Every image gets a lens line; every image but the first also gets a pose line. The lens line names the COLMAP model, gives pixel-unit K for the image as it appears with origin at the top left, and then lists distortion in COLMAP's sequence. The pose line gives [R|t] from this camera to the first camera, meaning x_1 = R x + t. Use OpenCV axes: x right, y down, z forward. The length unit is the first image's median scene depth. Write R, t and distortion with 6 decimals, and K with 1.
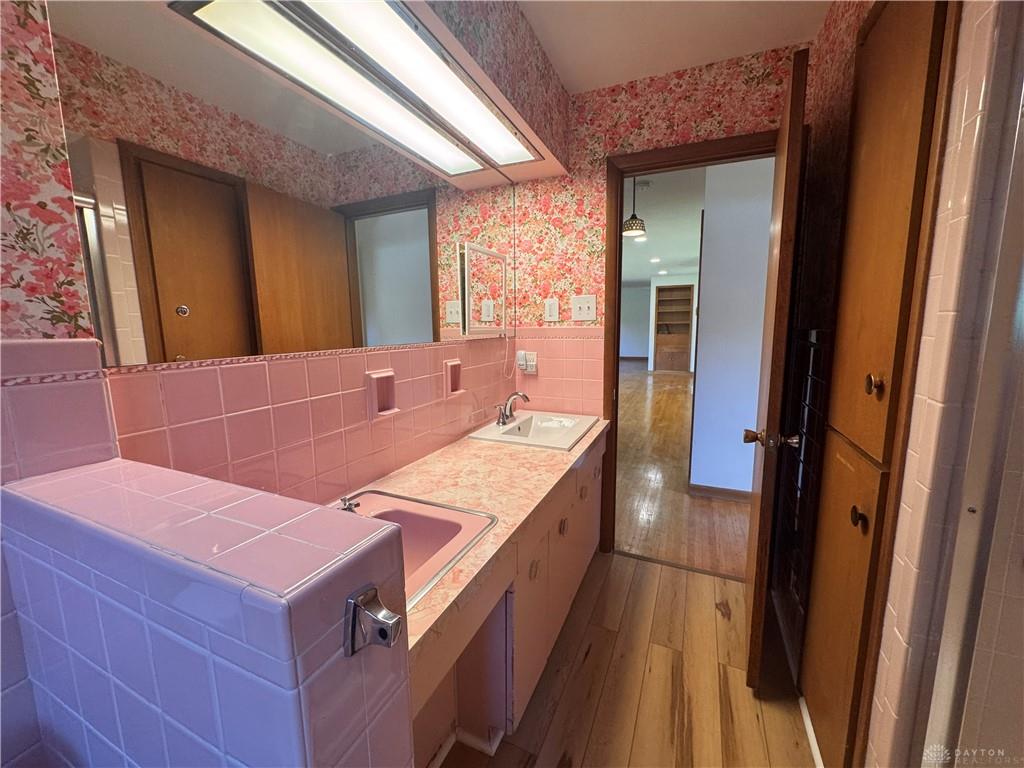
lens RADIAL K [[407.9, 0, 514.8], [0, 407.9, 384.2], [0, 0, 1]] dist [-0.000601, -0.000320]
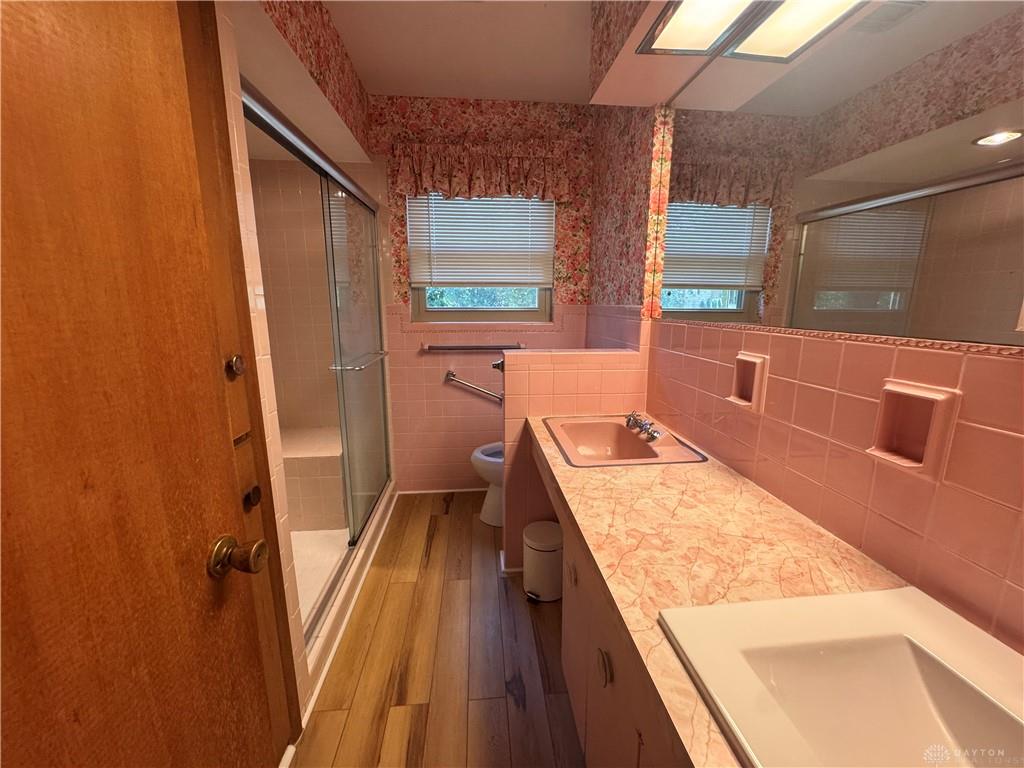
lens RADIAL K [[407.9, 0, 517.8], [0, 407.9, 379.5], [0, 0, 1]] dist [-0.000601, -0.000320]
pose [[-0.867006, 0.098946, -0.488375, 0.499865], [-0.065447, 0.948985, 0.308453, -0.205885], [0.493980, 0.299393, -0.816301, 1.397776]]
